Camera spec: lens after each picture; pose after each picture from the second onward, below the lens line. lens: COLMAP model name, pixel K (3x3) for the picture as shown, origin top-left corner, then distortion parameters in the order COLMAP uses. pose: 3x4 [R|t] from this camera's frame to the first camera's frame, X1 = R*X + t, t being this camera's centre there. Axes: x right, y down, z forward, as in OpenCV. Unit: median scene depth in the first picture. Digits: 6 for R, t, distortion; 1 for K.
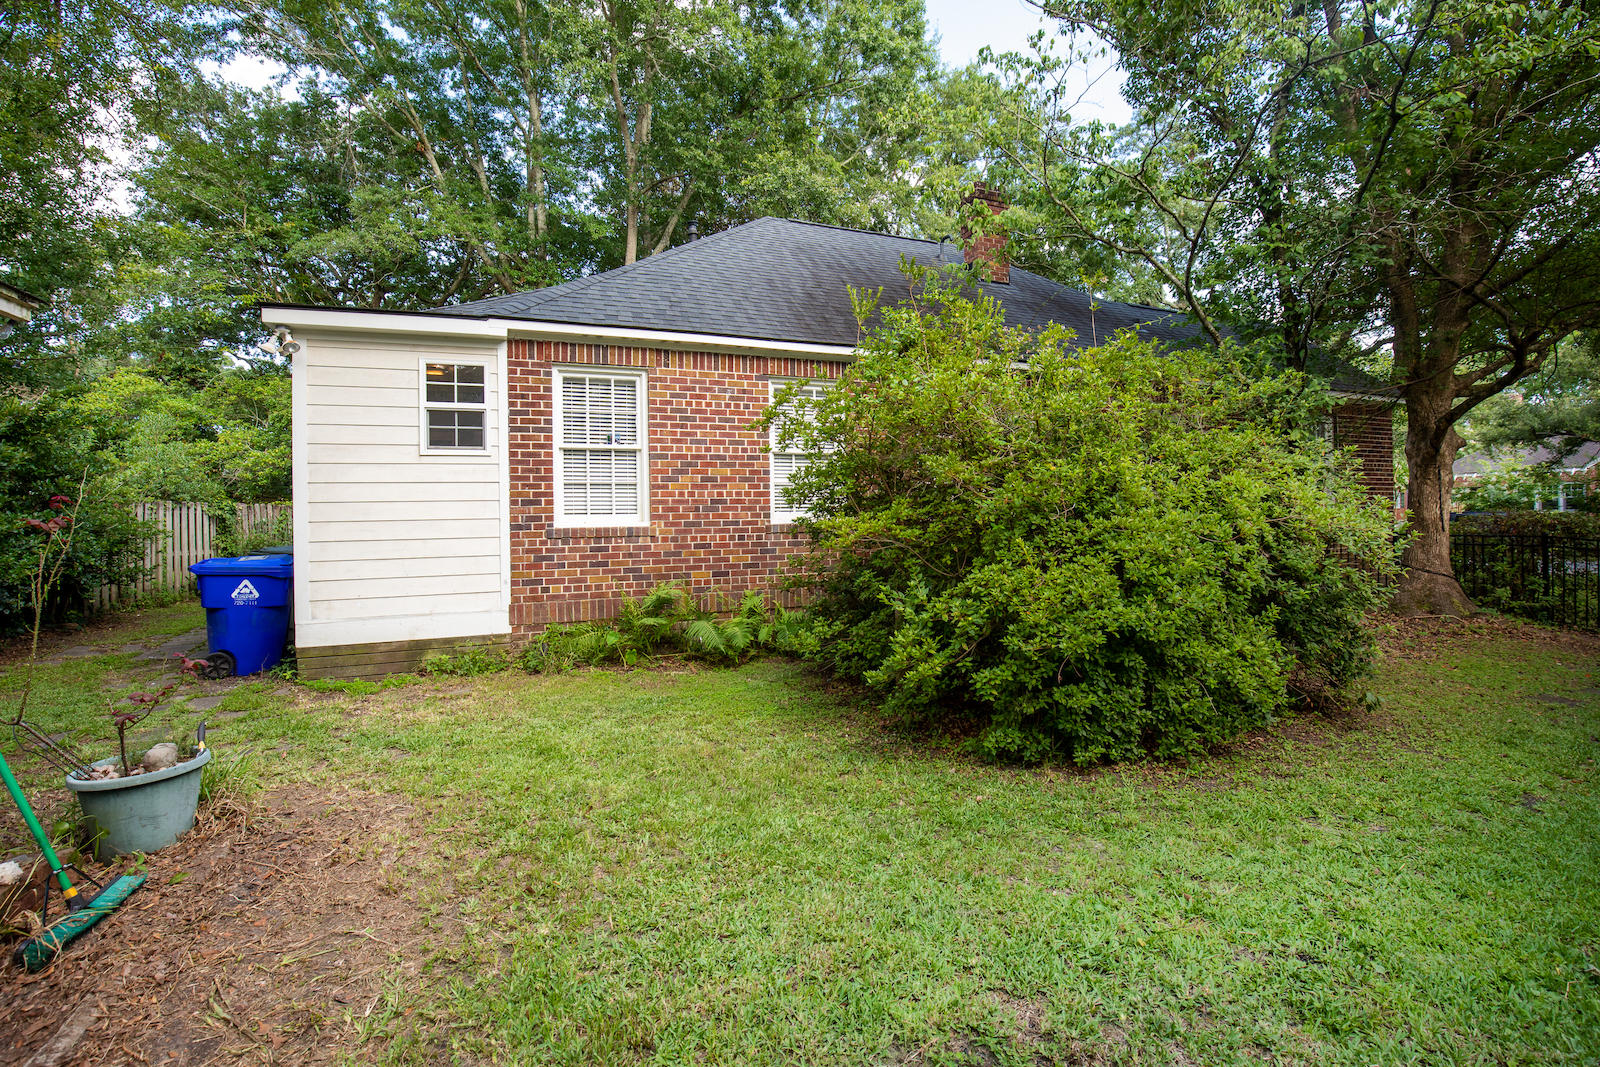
lens RADIAL K [[733.0, 0, 801.6], [0, 733.0, 526.4], [0, 0, 1]] dist [-0.000334, 0.000191]
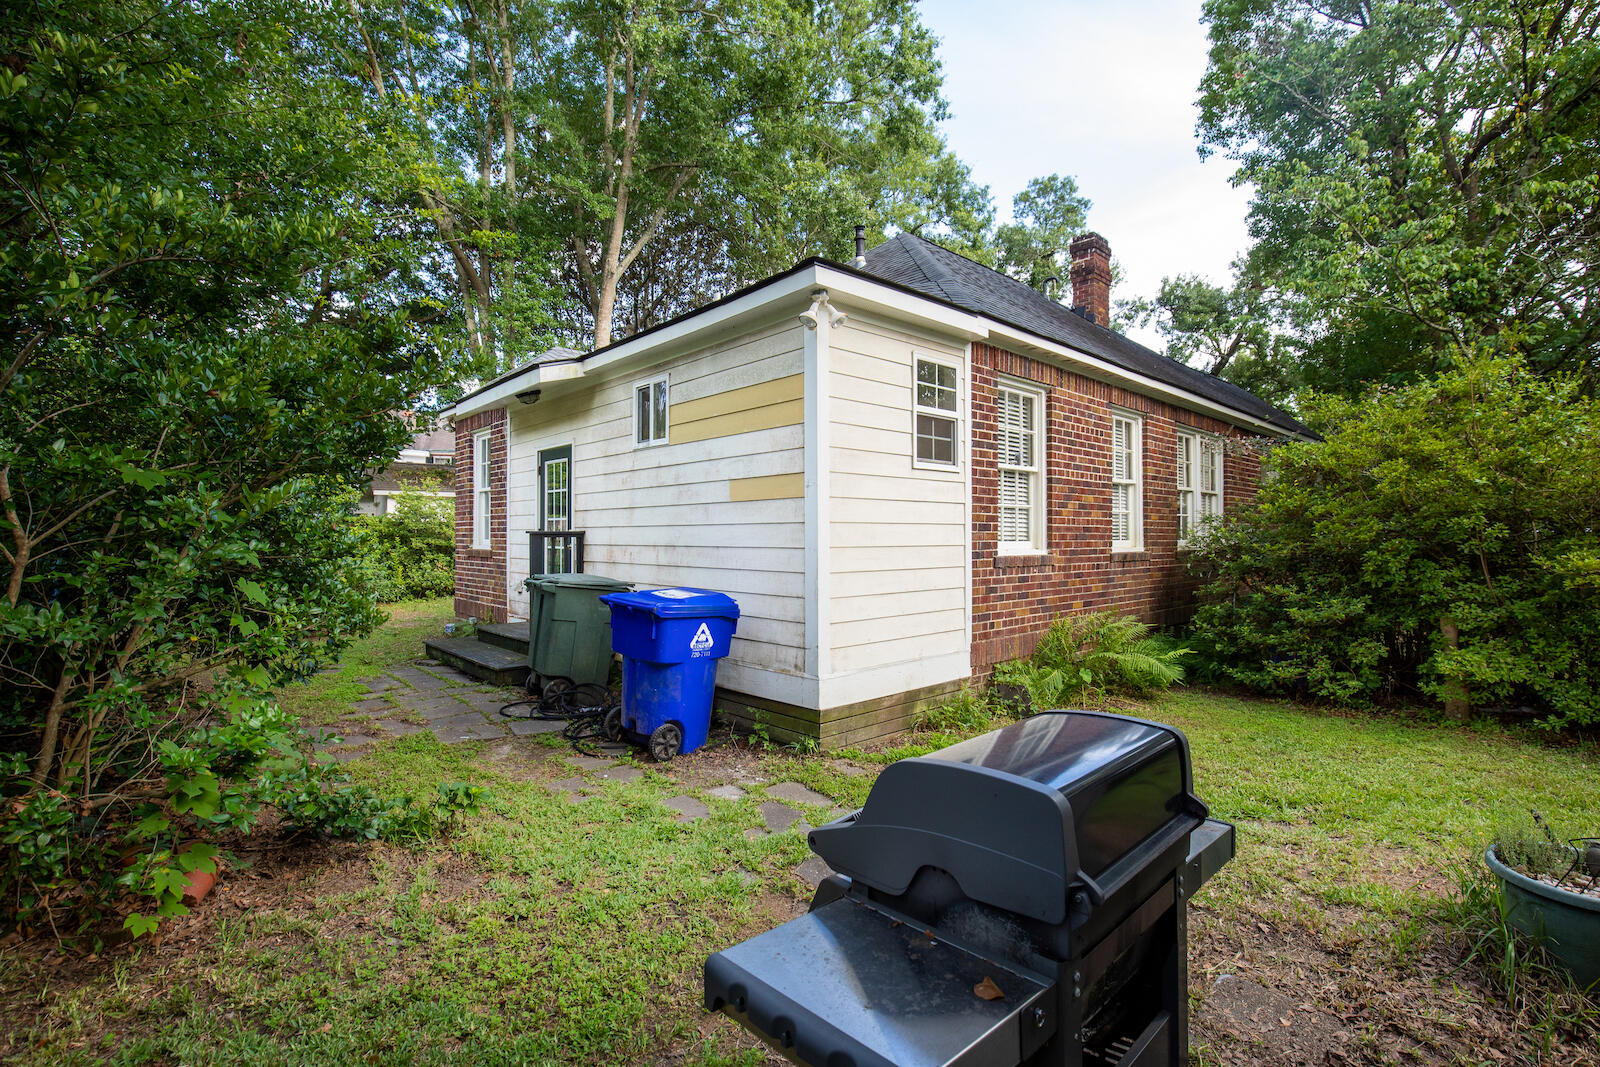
lens RADIAL K [[733.0, 0, 800.7], [0, 733.0, 538.6], [0, 0, 1]] dist [-0.000334, 0.000191]
pose [[0.920815, 0.019773, 0.389499, -0.928561], [-0.018075, 0.999804, -0.008025, -0.007919], [-0.389581, 0.000349, 0.920992, 0.272948]]
